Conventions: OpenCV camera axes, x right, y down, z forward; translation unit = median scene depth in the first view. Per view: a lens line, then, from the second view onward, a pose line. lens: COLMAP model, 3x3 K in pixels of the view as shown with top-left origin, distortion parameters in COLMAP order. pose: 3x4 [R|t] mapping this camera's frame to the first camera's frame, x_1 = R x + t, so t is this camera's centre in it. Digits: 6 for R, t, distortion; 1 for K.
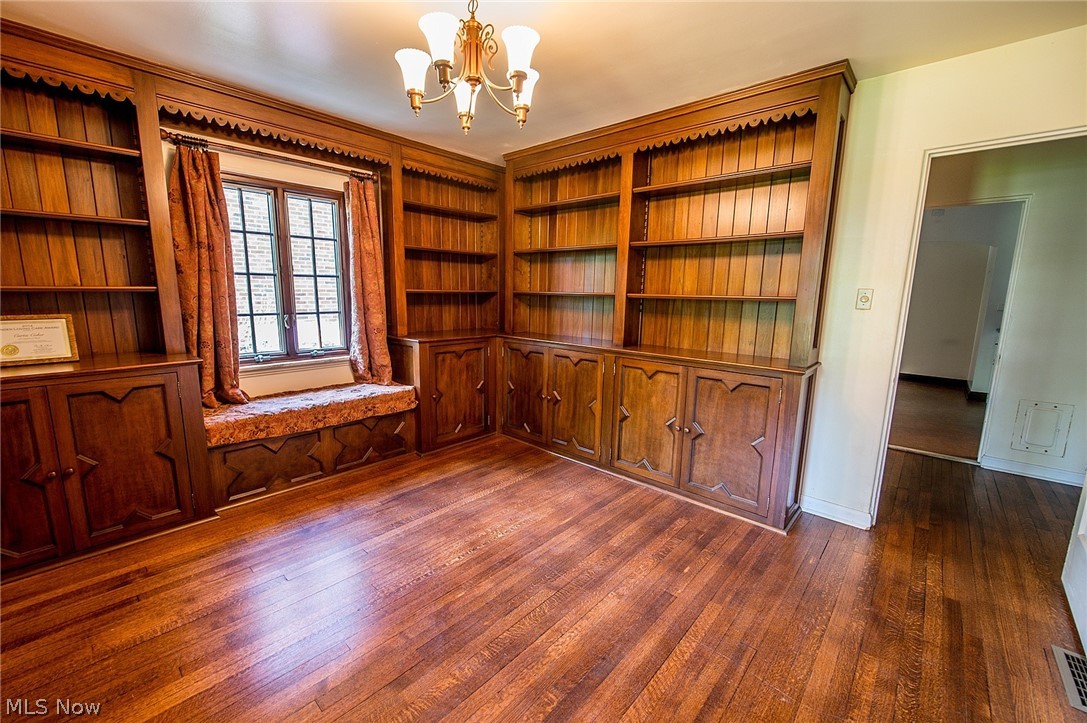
lens RADIAL K [[434.2, 0, 532.0], [0, 434.2, 360.1], [0, 0, 1]] dist [-0.006737, -0.000426]
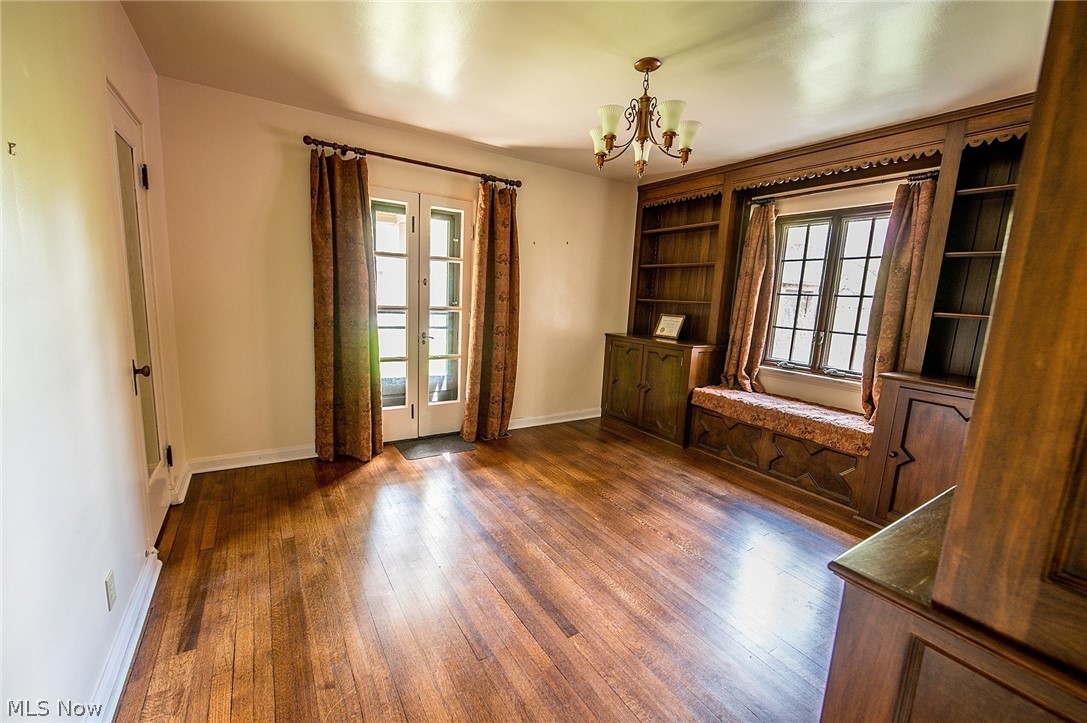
lens RADIAL K [[434.2, 0, 532.0], [0, 434.2, 360.1], [0, 0, 1]] dist [-0.006737, -0.000426]
pose [[-0.264643, 0.120427, -0.956797, 0.704704], [-0.201903, 0.963263, 0.177086, -0.087728], [0.942974, 0.240045, -0.230606, 0.621451]]
